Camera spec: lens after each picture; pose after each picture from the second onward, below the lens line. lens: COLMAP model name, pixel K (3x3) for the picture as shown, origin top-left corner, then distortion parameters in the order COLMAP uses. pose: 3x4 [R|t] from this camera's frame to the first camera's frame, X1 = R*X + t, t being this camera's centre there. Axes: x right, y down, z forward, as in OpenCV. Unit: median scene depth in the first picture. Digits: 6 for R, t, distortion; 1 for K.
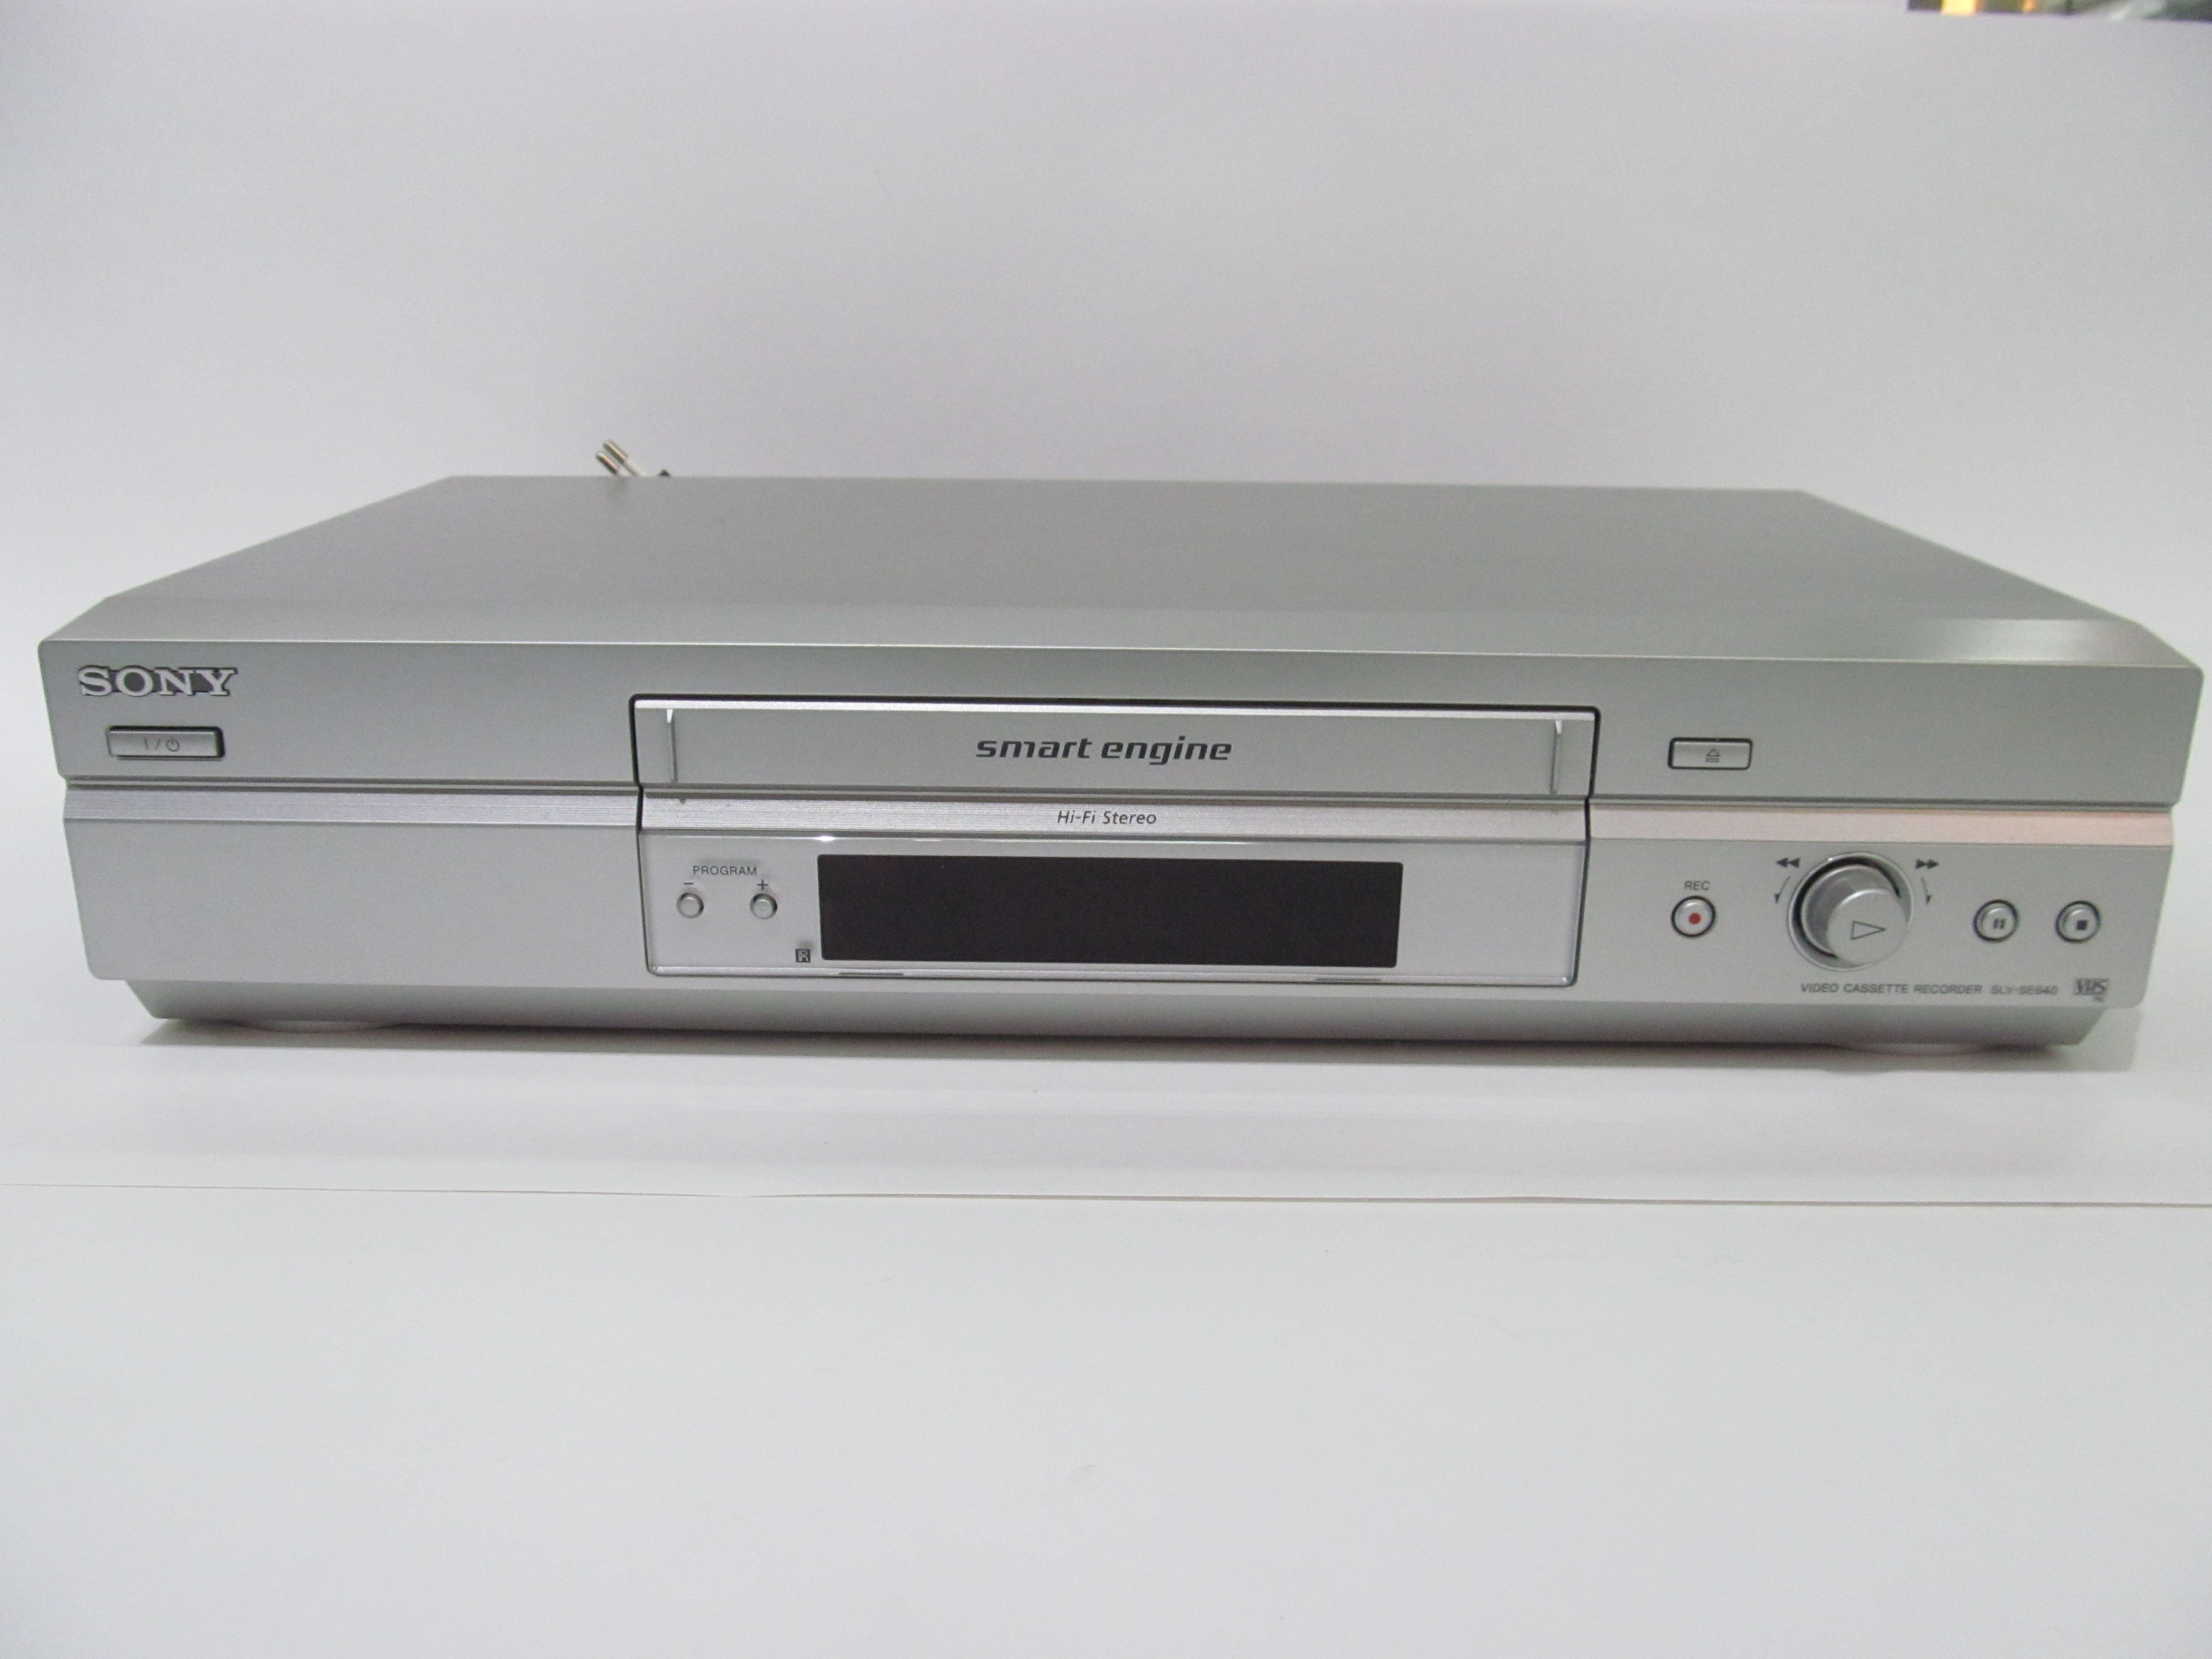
lens RADIAL K [[1828.3, 0, 1106.0], [0, 1828.3, 829.5], [0, 0, 1]] dist [-0.043404, -0.000174]
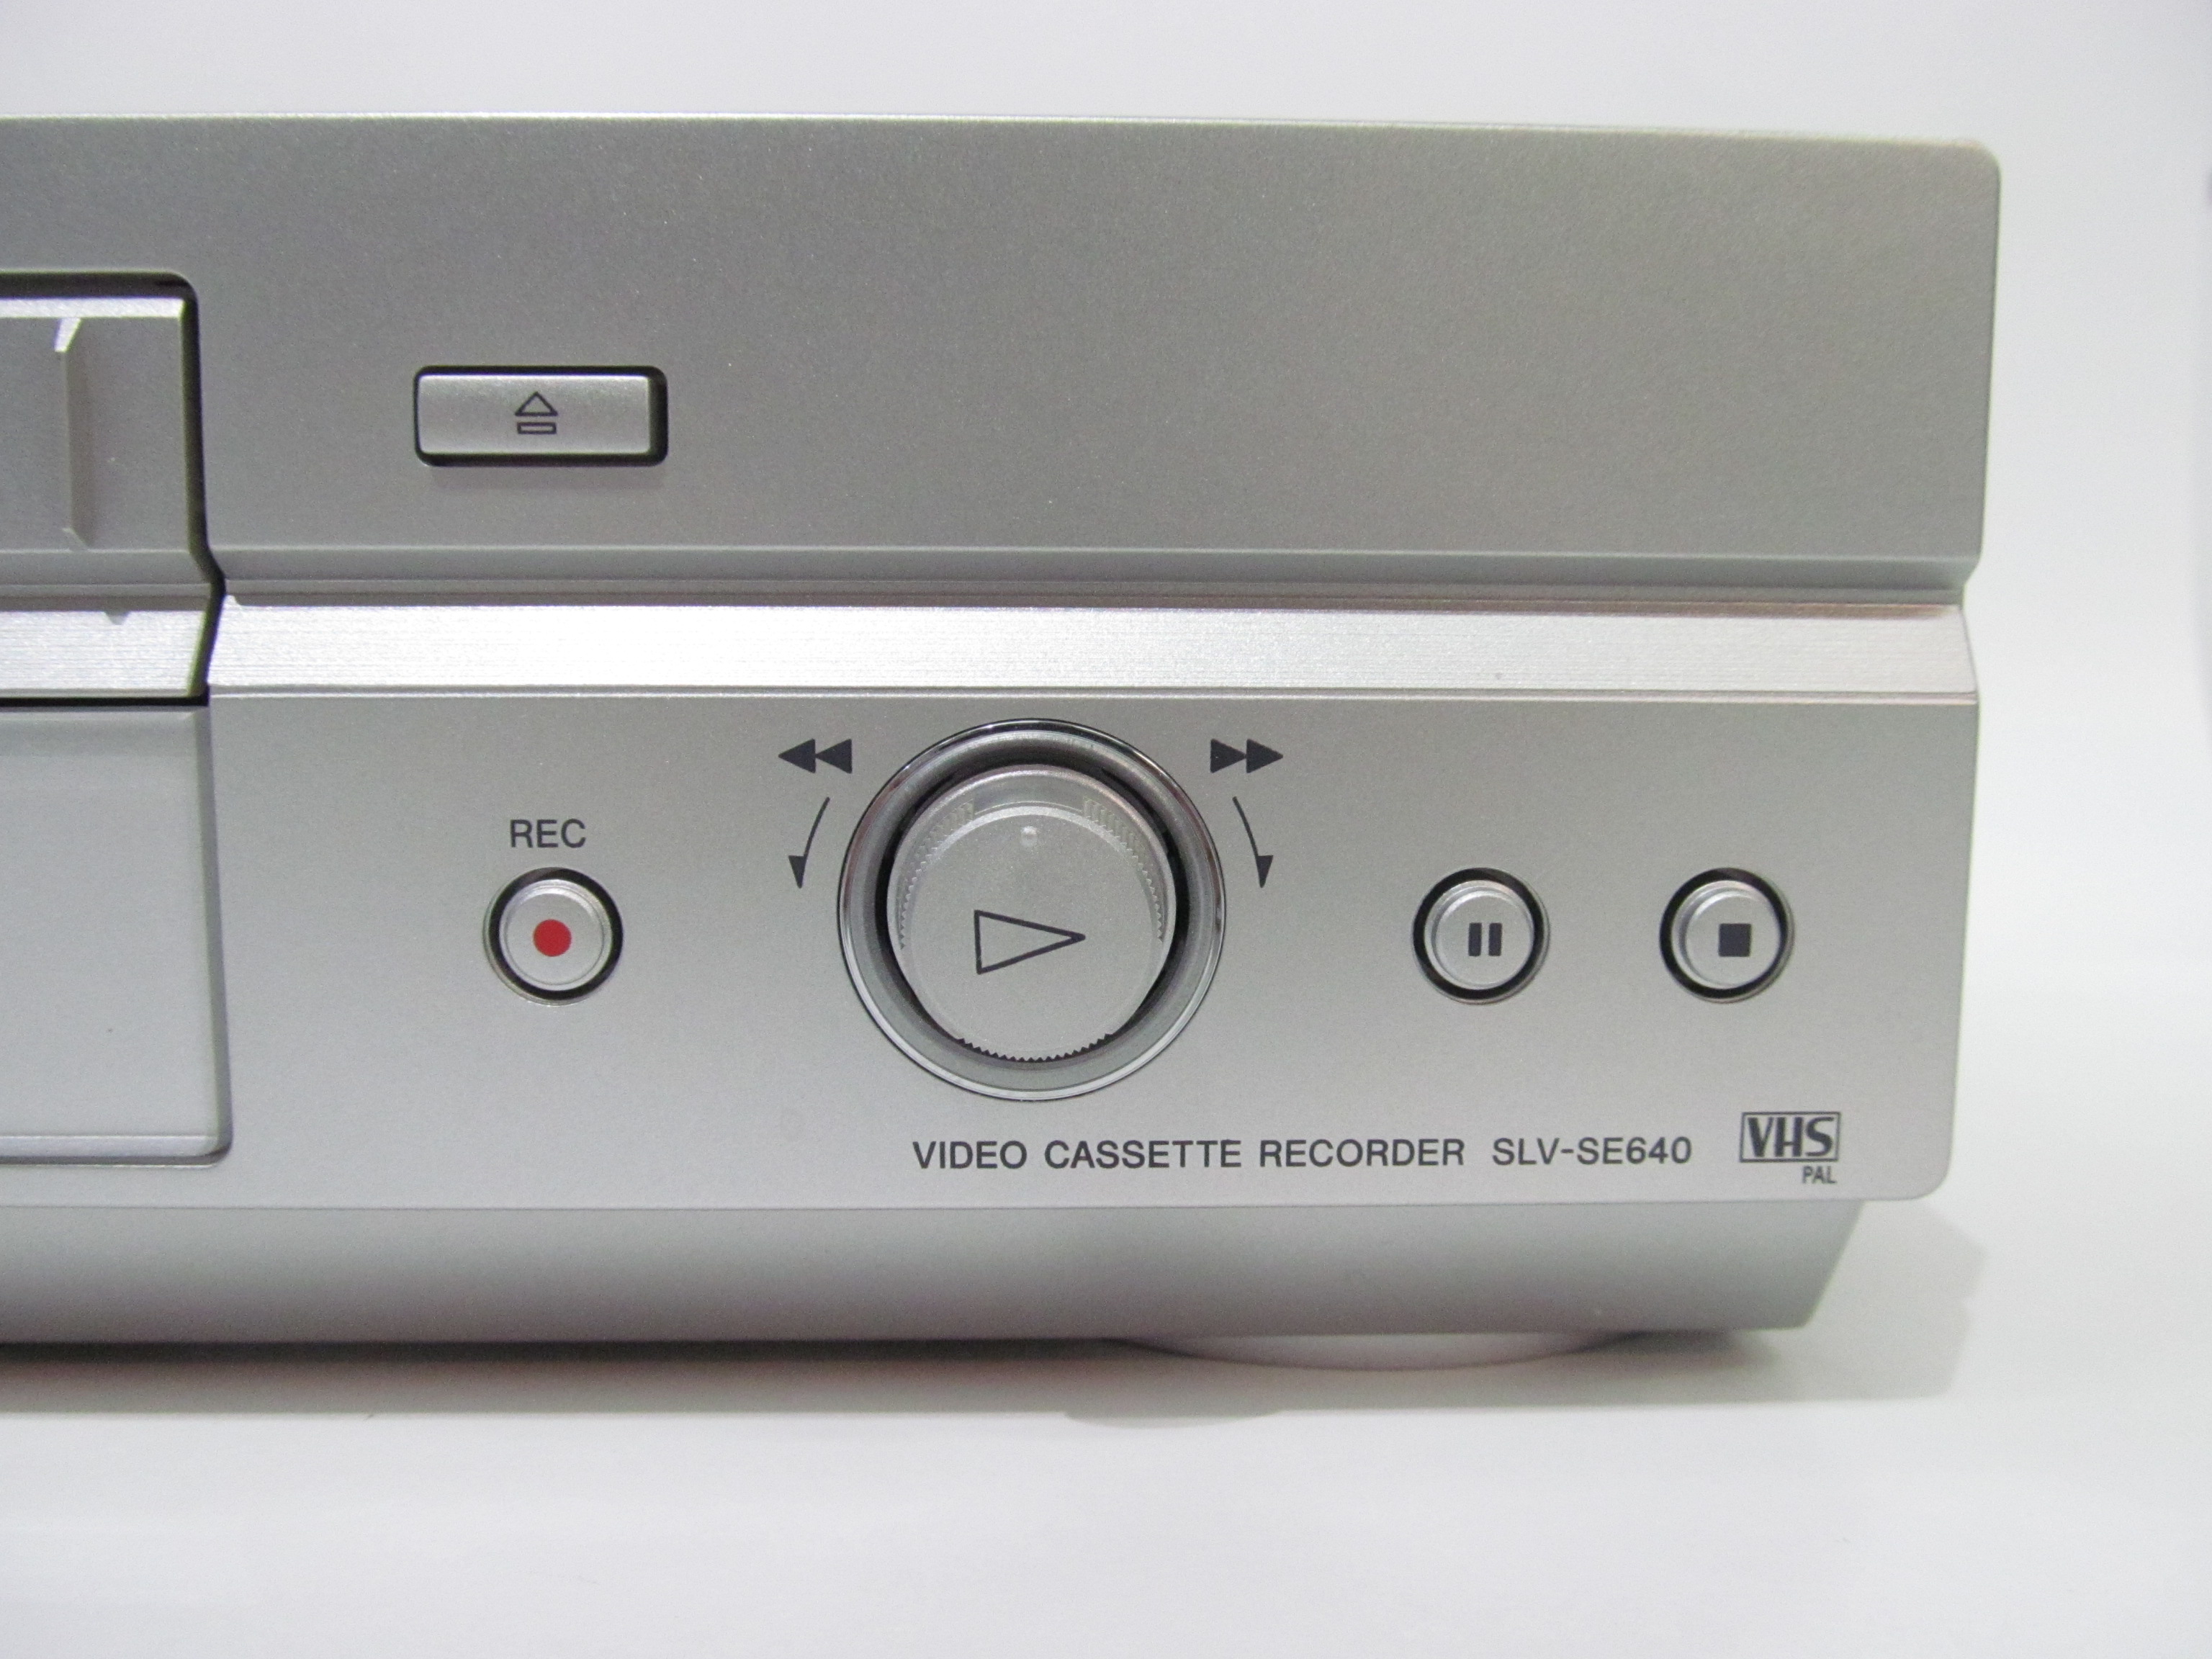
lens RADIAL K [[1828.3, 0, 1106.0], [0, 1828.3, 829.5], [0, 0, 1]] dist [-0.043404, -0.000174]
pose [[0.998635, -0.009674, 0.051337, 0.401966], [0.019380, 0.981185, -0.192095, 0.093581], [-0.048512, 0.192827, 0.980033, 0.663483]]
